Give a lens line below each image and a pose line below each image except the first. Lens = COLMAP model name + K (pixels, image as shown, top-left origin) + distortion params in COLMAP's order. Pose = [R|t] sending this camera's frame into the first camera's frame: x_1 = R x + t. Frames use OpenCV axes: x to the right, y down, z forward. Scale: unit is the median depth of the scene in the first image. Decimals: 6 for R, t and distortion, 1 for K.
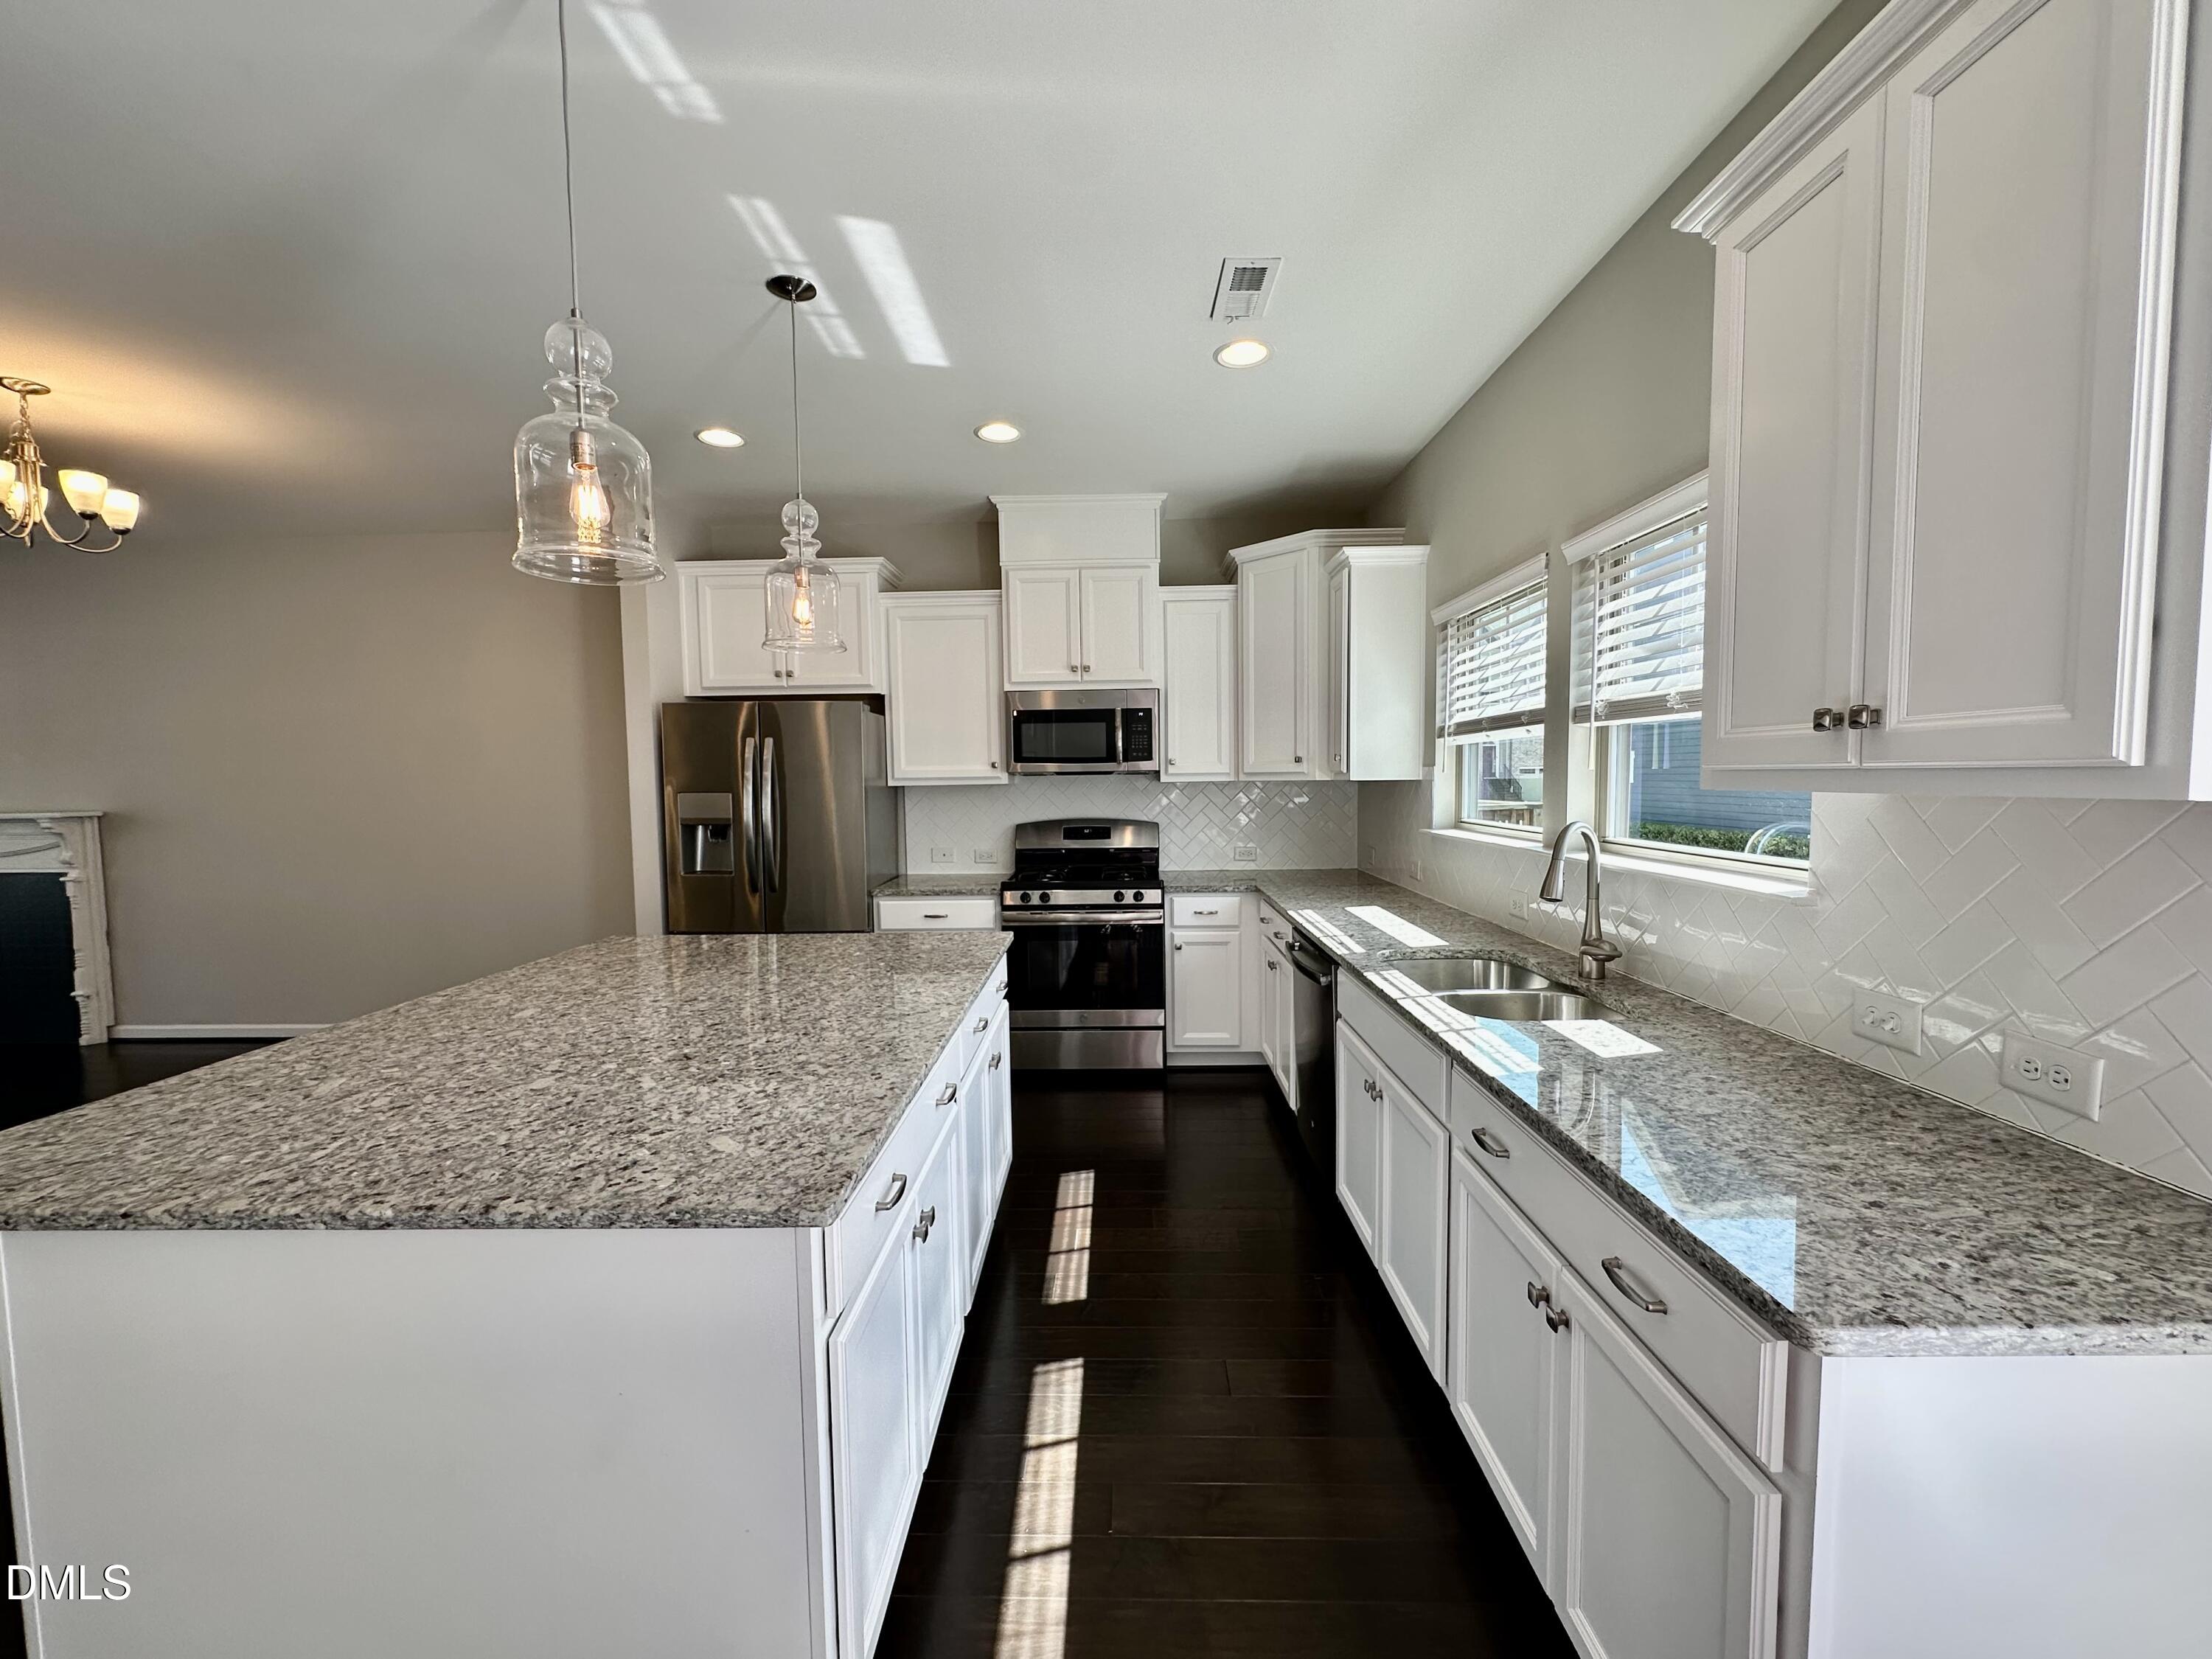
lens RADIAL K [[882.9, 0, 1101.7], [0, 882.9, 833.4], [0, 0, 1]] dist [-0.003052, 0.000157]
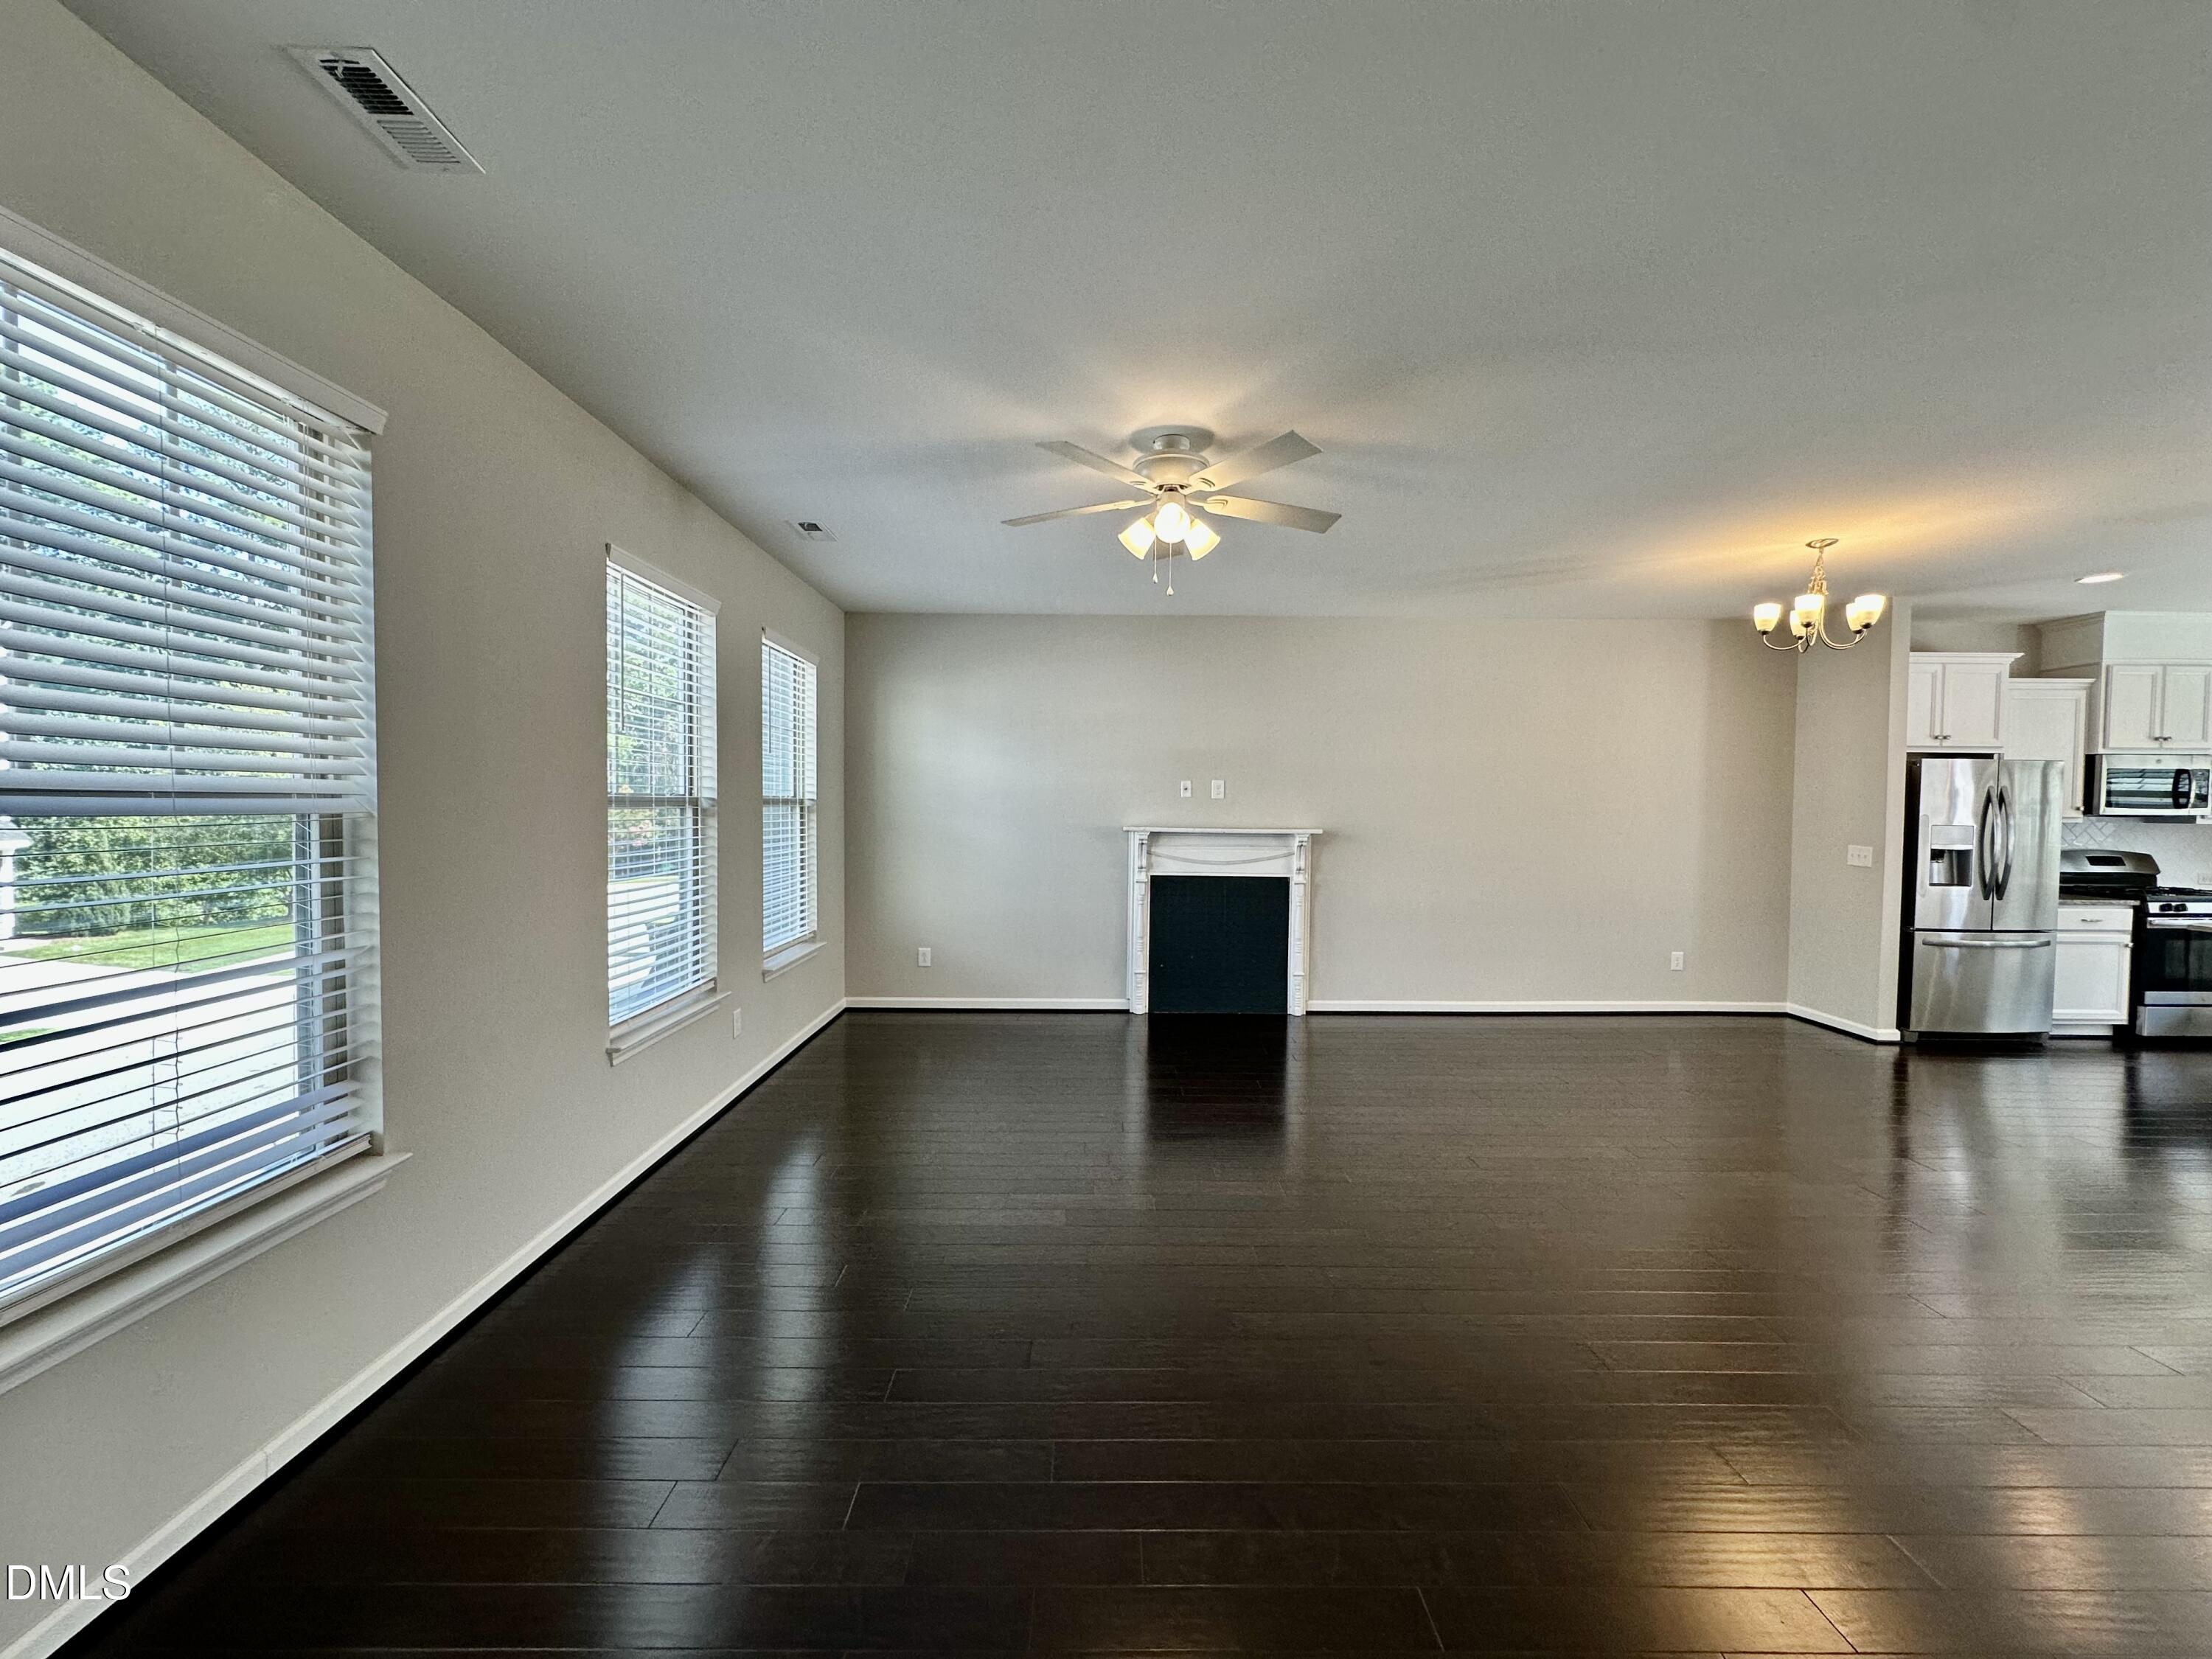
lens RADIAL K [[882.9, 0, 1099.8], [0, 882.9, 830.0], [0, 0, 1]] dist [-0.003052, 0.000157]
pose [[0.999334, 0.020759, 0.029996, -1.765542], [-0.019518, 0.998964, -0.041106, 0.041480], [-0.030819, 0.040494, 0.998704, -0.303374]]
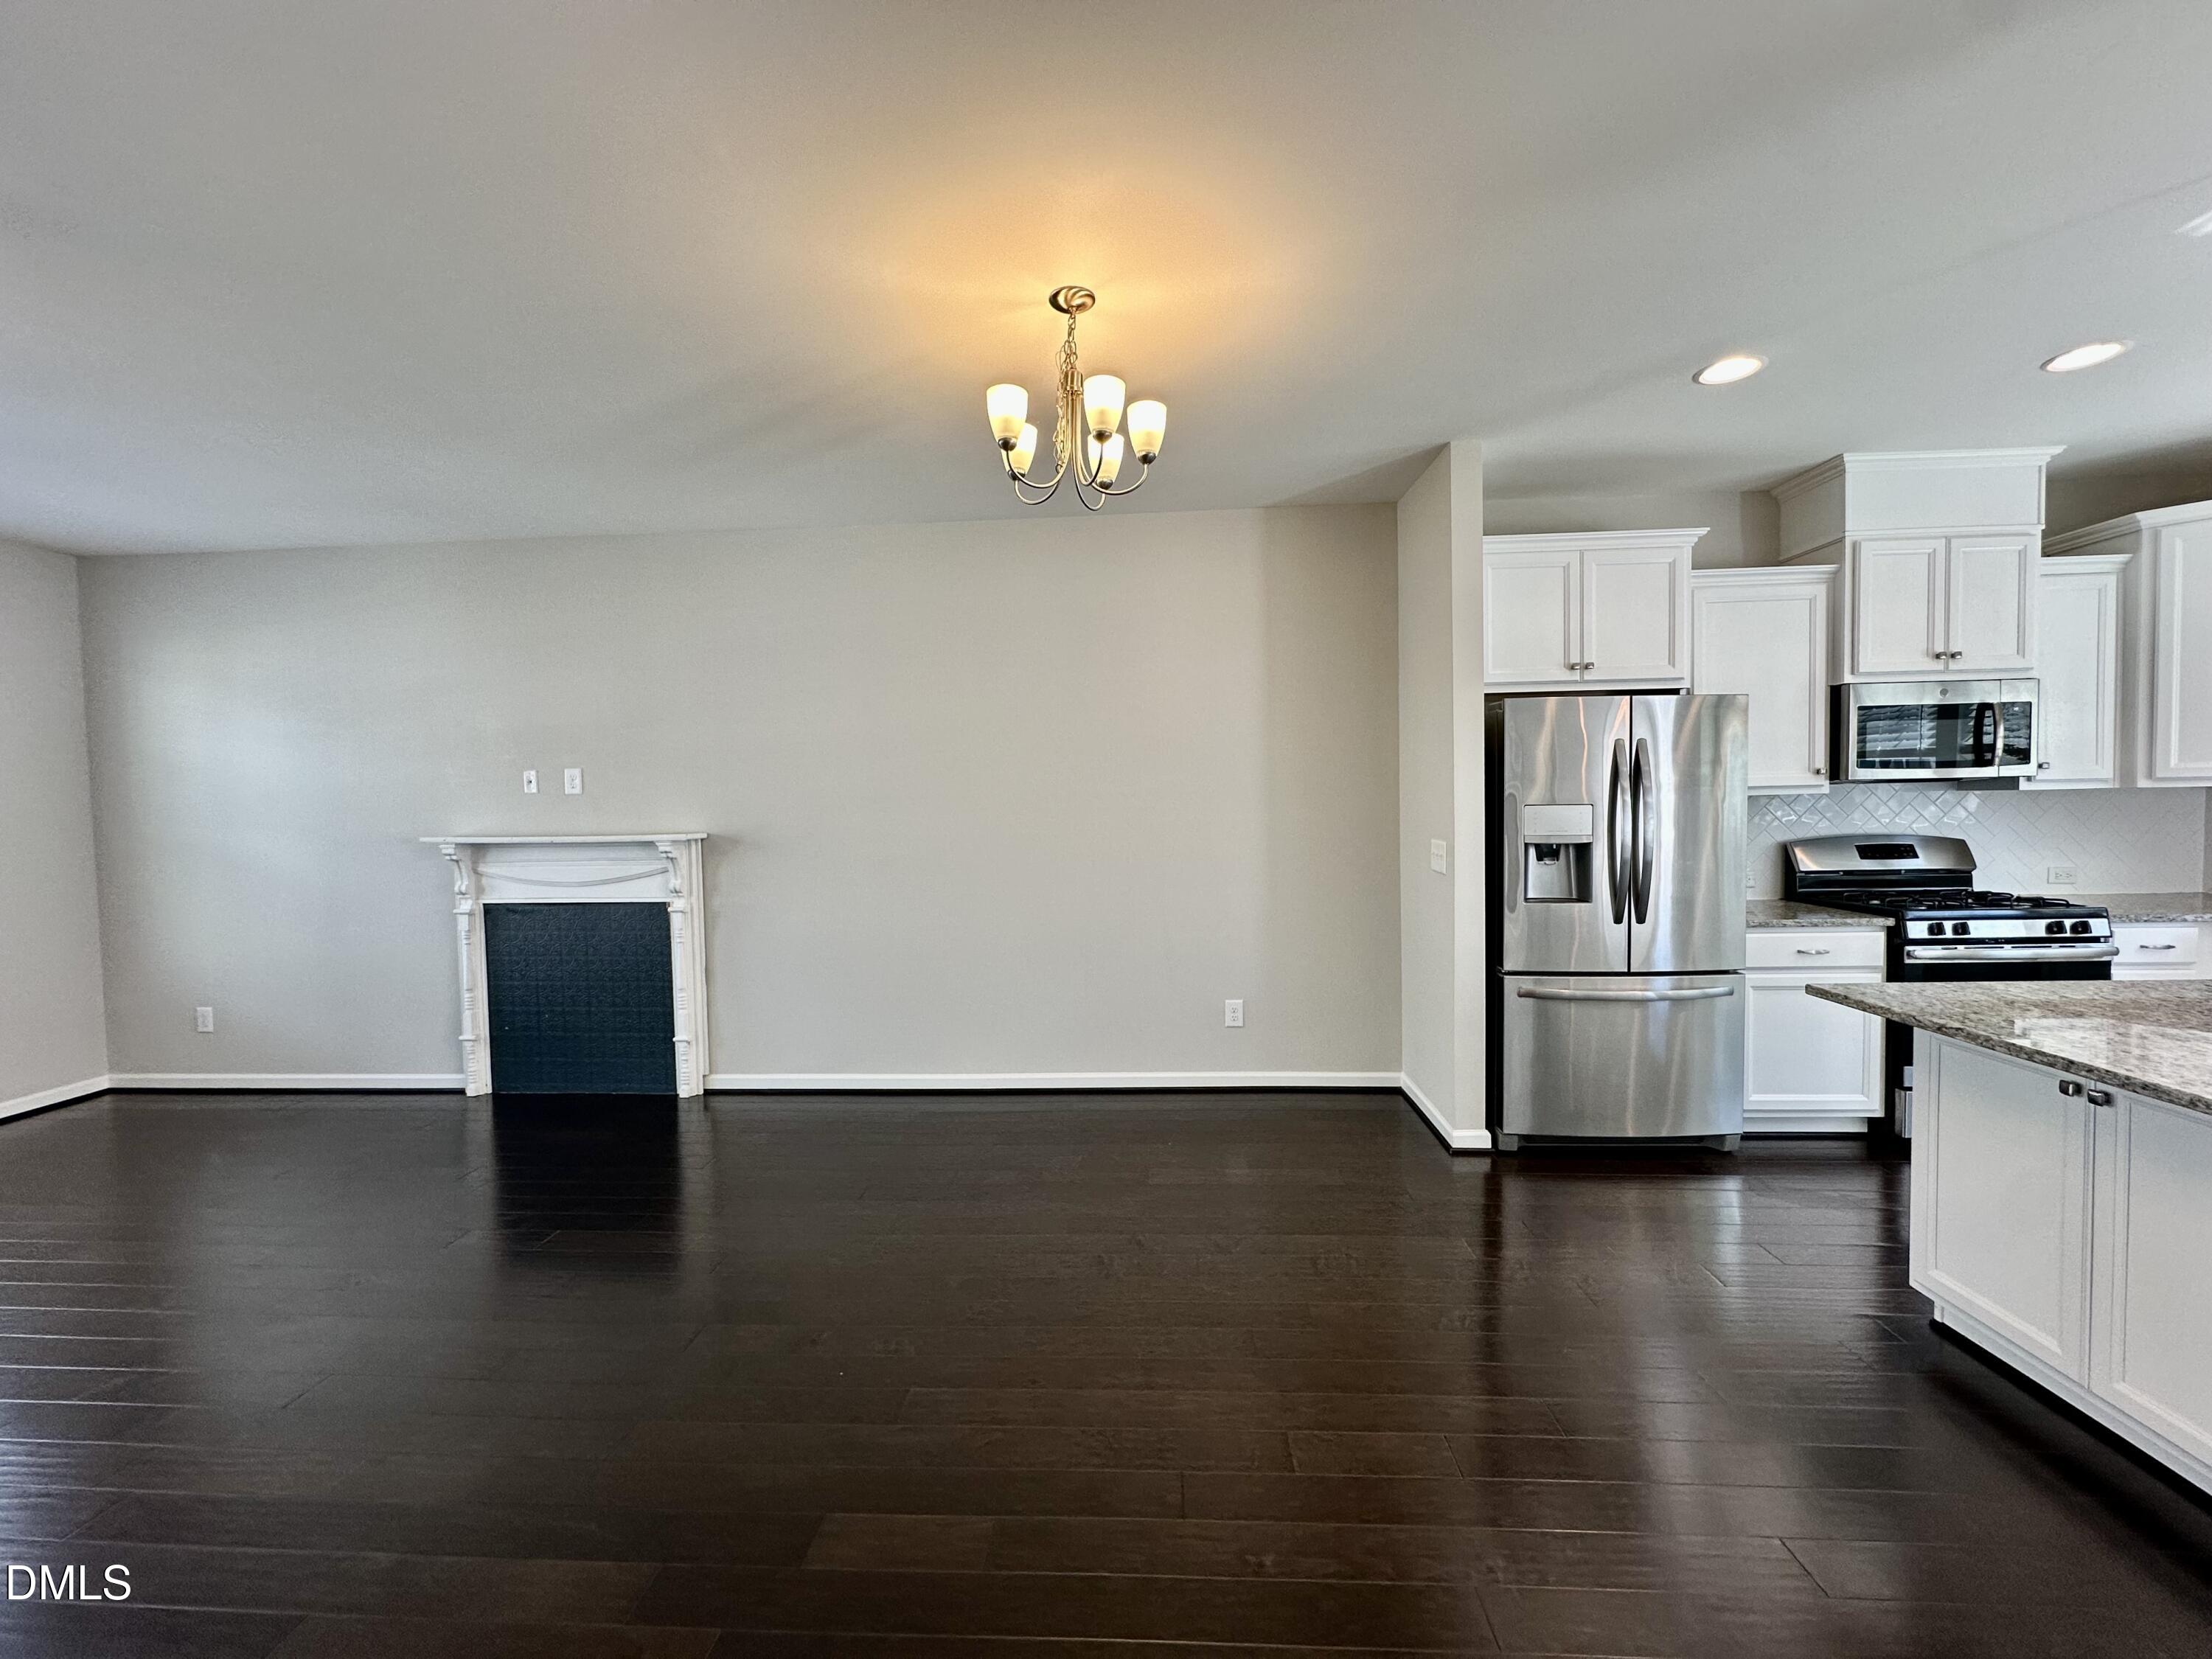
lens RADIAL K [[882.9, 0, 1102.3], [0, 882.9, 827.1], [0, 0, 1]] dist [-0.003052, 0.000157]
pose [[0.999278, -0.005778, -0.037557, -0.835890], [0.004451, 0.999366, -0.035328, 0.002900], [0.037737, 0.035135, 0.998670, 0.142503]]
